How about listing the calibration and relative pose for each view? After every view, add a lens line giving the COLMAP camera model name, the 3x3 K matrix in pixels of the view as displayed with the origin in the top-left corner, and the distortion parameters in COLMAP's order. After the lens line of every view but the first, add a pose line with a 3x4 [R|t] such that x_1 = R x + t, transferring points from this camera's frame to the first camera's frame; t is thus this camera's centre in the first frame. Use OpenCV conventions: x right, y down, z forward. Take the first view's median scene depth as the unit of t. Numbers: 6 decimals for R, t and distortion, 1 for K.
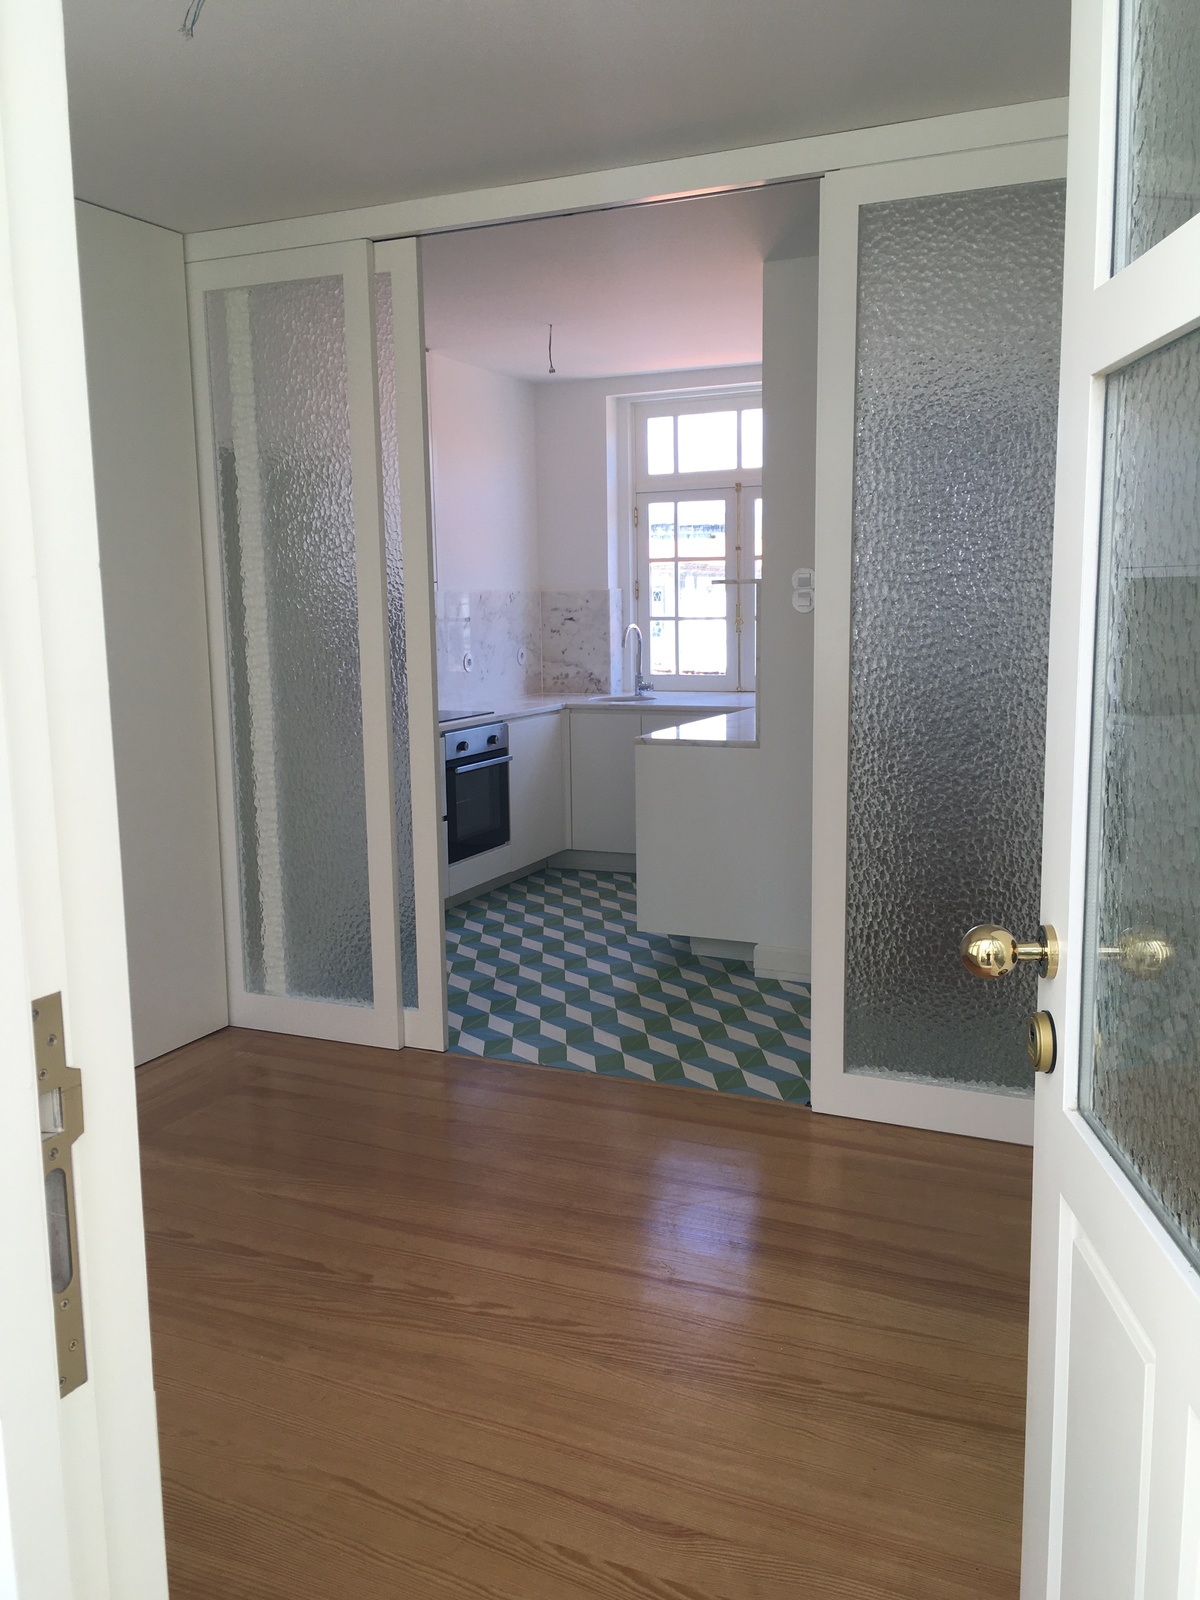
lens RADIAL K [[1358.7, 0, 600.0], [0, 1358.7, 800.0], [0, 0, 1]] dist [0.060308, -0.003590]
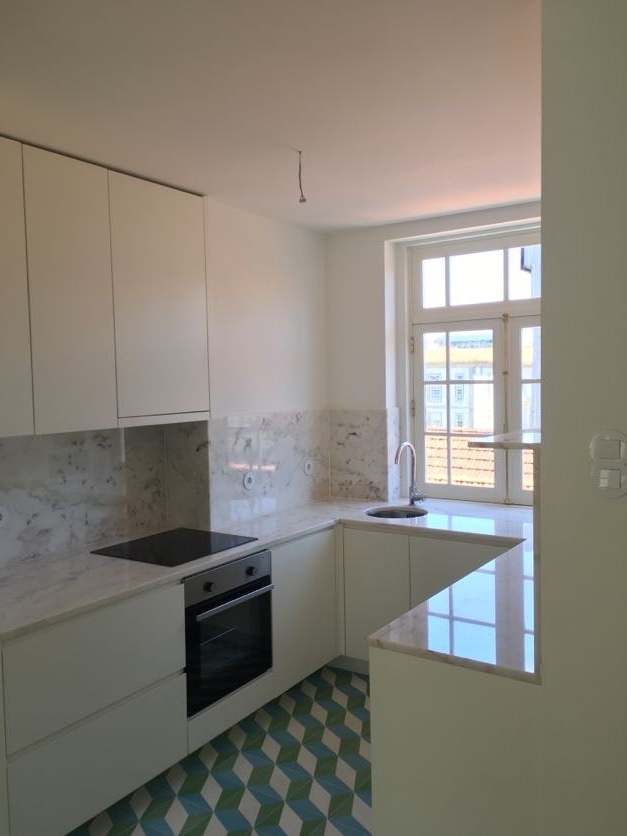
lens RADIAL K [[691.1, 0, 313.5], [0, 691.1, 418.0], [0, 0, 1]] dist [-0.001401, -0.000325]
pose [[0.985628, 0.005860, -0.168826, 0.043388], [-0.020834, 0.995985, -0.087057, -0.096762], [0.167638, 0.089323, 0.981794, 0.432630]]
